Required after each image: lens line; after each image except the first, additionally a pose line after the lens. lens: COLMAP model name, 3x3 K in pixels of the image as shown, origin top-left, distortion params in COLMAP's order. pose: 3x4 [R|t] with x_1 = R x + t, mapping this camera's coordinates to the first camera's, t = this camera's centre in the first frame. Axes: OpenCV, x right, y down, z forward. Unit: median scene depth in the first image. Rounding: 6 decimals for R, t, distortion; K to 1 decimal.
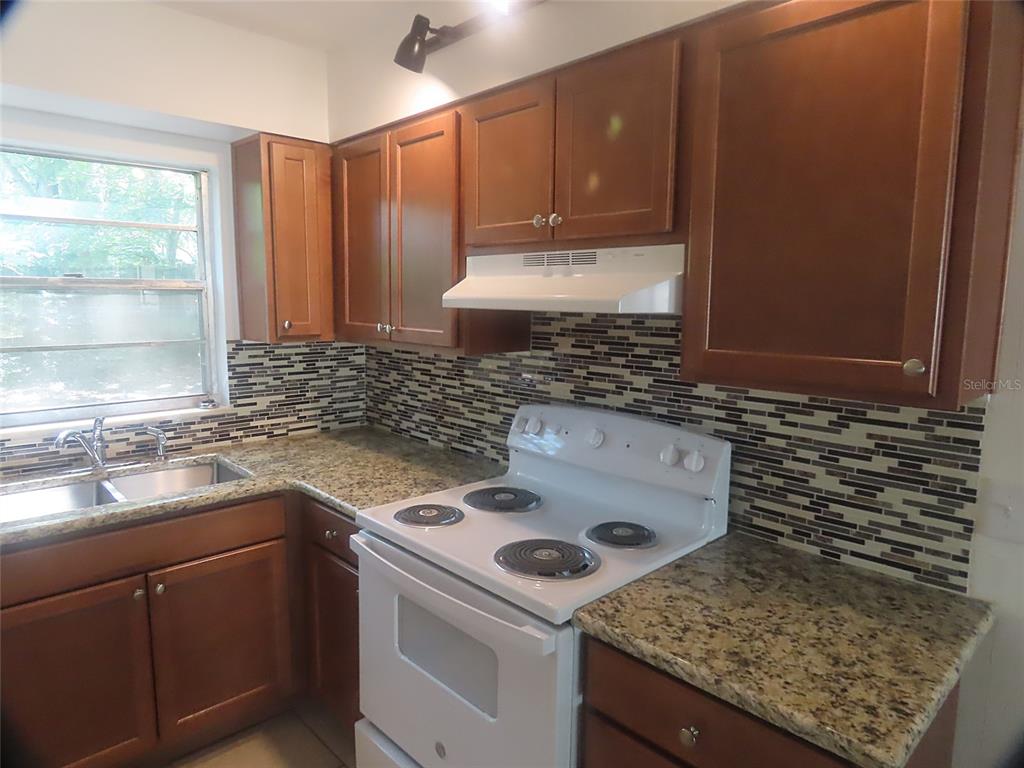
lens RADIAL K [[641.6, 0, 512.0], [0, 641.6, 384.0], [0, 0, 1]] dist [-0.015420, 0.002521]
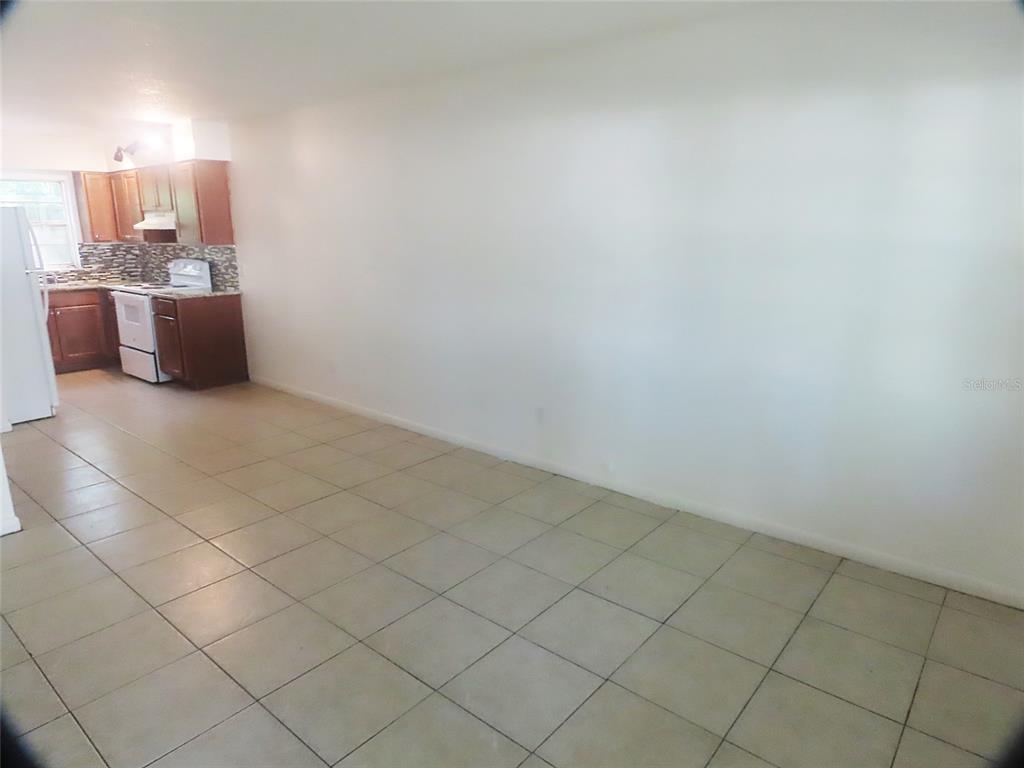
lens RADIAL K [[641.6, 0, 512.0], [0, 641.6, 384.0], [0, 0, 1]] dist [-0.015420, 0.002521]
pose [[0.993694, -0.037501, 0.105665, 1.577697], [0.025711, 0.993510, 0.110804, 0.398099], [-0.109134, -0.107389, 0.988209, -2.841766]]
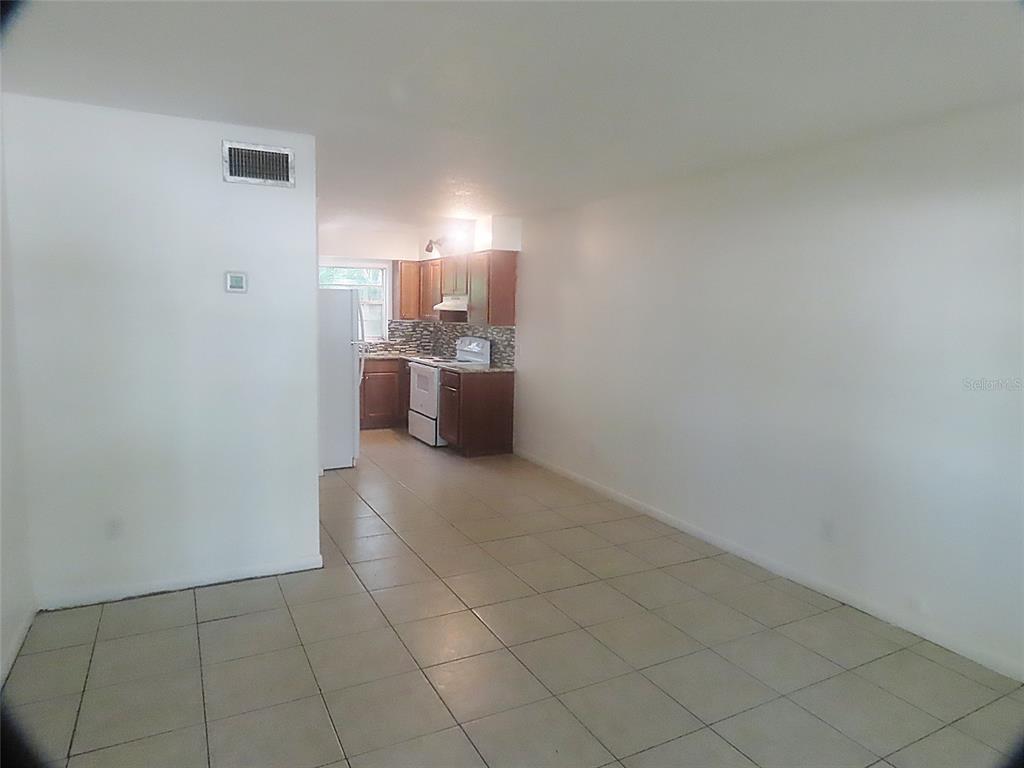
lens RADIAL K [[641.6, 0, 512.0], [0, 641.6, 384.0], [0, 0, 1]] dist [-0.015420, 0.002521]
pose [[0.962433, 0.043130, -0.268072, 1.487206], [-0.048559, 0.998727, -0.013651, 0.384572], [0.267142, 0.026156, 0.963302, -2.789078]]
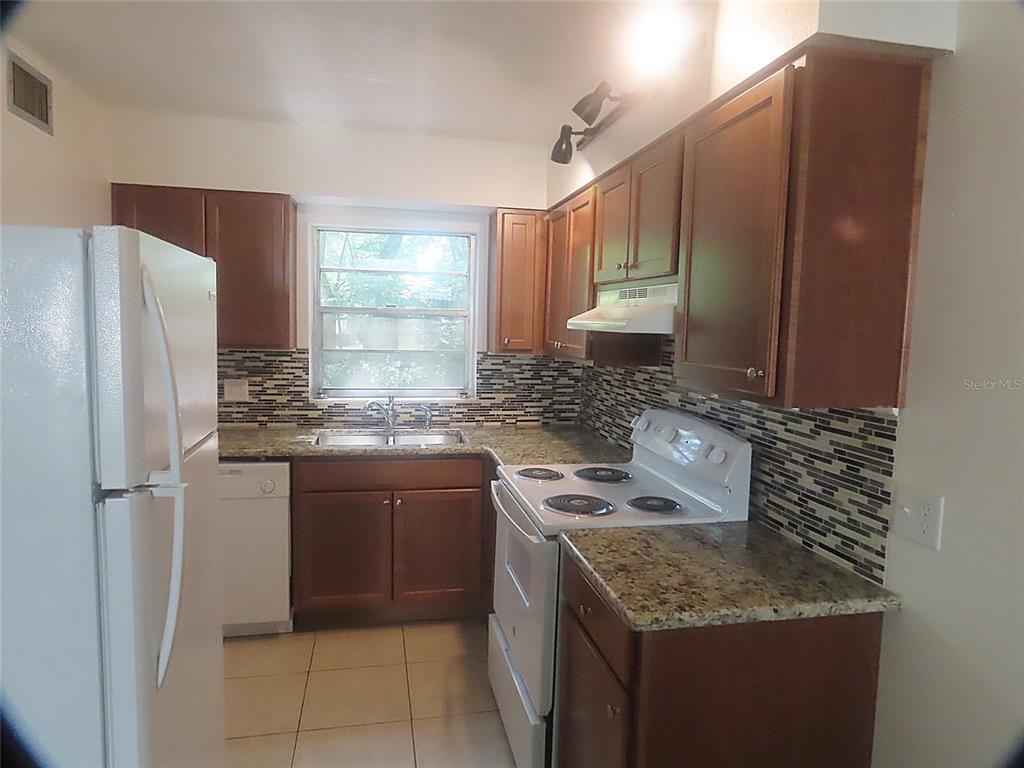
lens RADIAL K [[641.6, 0, 512.0], [0, 641.6, 384.0], [0, 0, 1]] dist [-0.015420, 0.002521]
pose [[0.849105, 0.061697, -0.524609, 0.525758], [-0.085634, 0.996096, -0.021458, 0.039051], [0.521237, 0.063144, 0.851073, -0.238947]]
